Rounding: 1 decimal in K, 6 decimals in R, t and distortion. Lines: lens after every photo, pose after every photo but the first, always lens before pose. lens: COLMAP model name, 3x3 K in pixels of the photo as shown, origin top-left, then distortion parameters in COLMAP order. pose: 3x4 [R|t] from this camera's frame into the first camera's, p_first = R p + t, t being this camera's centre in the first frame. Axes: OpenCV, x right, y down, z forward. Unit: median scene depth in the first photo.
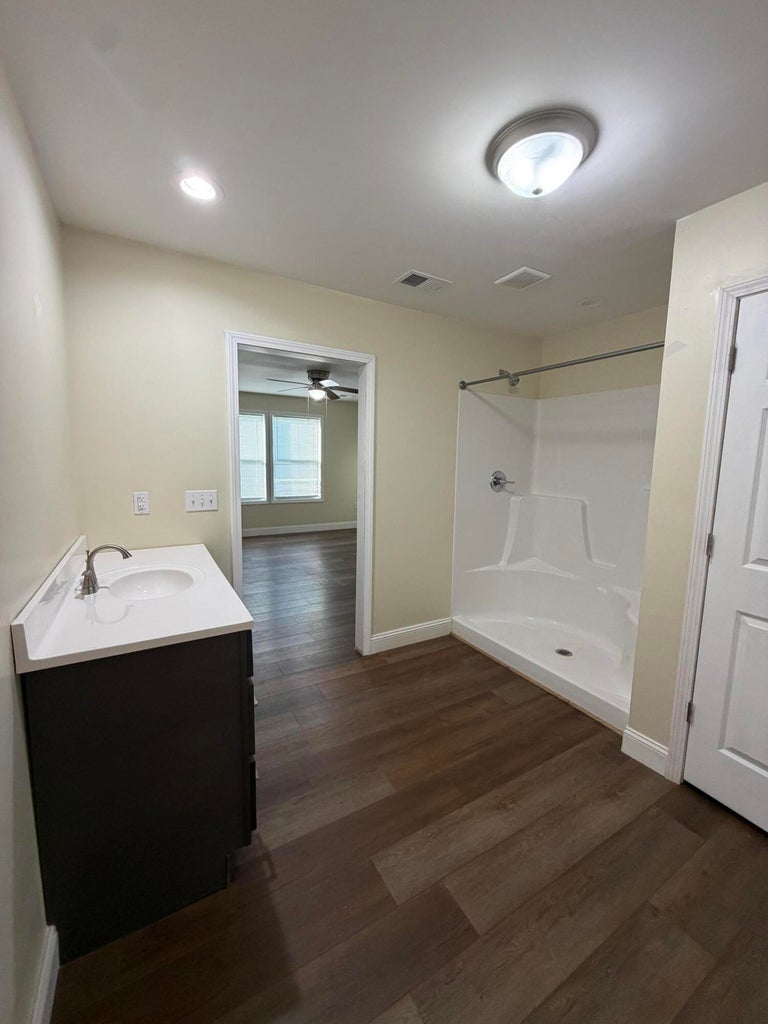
lens RADIAL K [[410.9, 0, 383.3], [0, 410.9, 507.4], [0, 0, 1]] dist [0.000948, -0.000021]
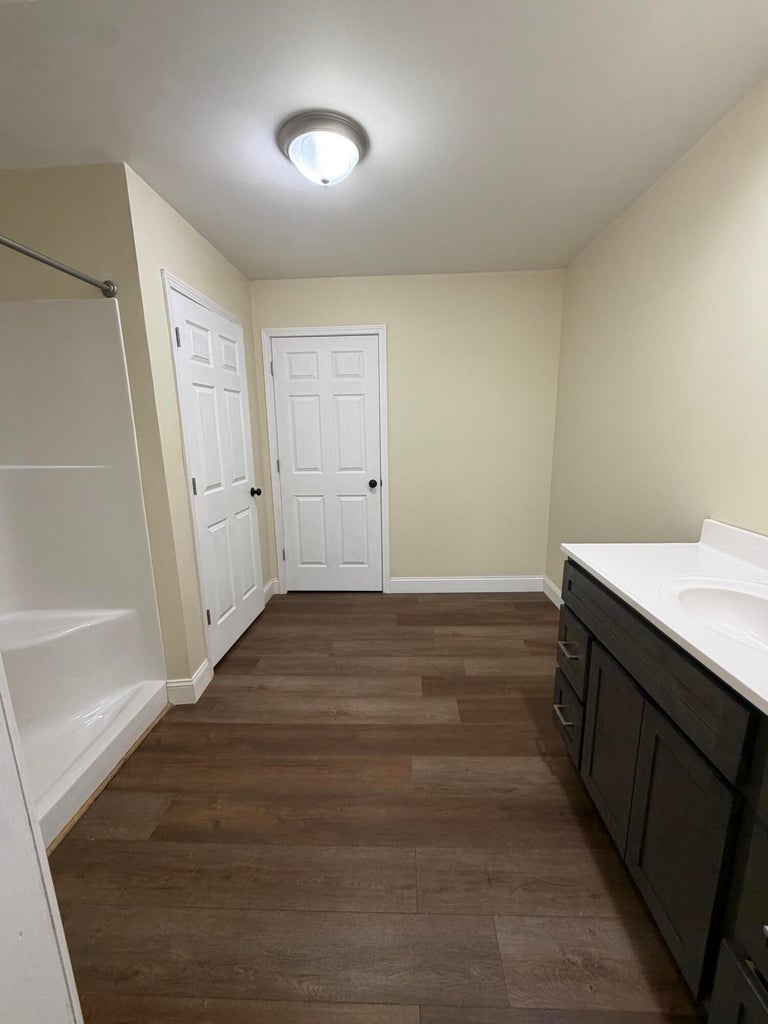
lens RADIAL K [[410.9, 0, 386.4], [0, 410.9, 511.1], [0, 0, 1]] dist [0.000948, -0.000021]
pose [[-0.844648, -0.111264, 0.523632, -0.390372], [0.072090, 0.945610, 0.317214, -0.199745], [-0.530446, 0.305682, -0.790686, 1.720817]]
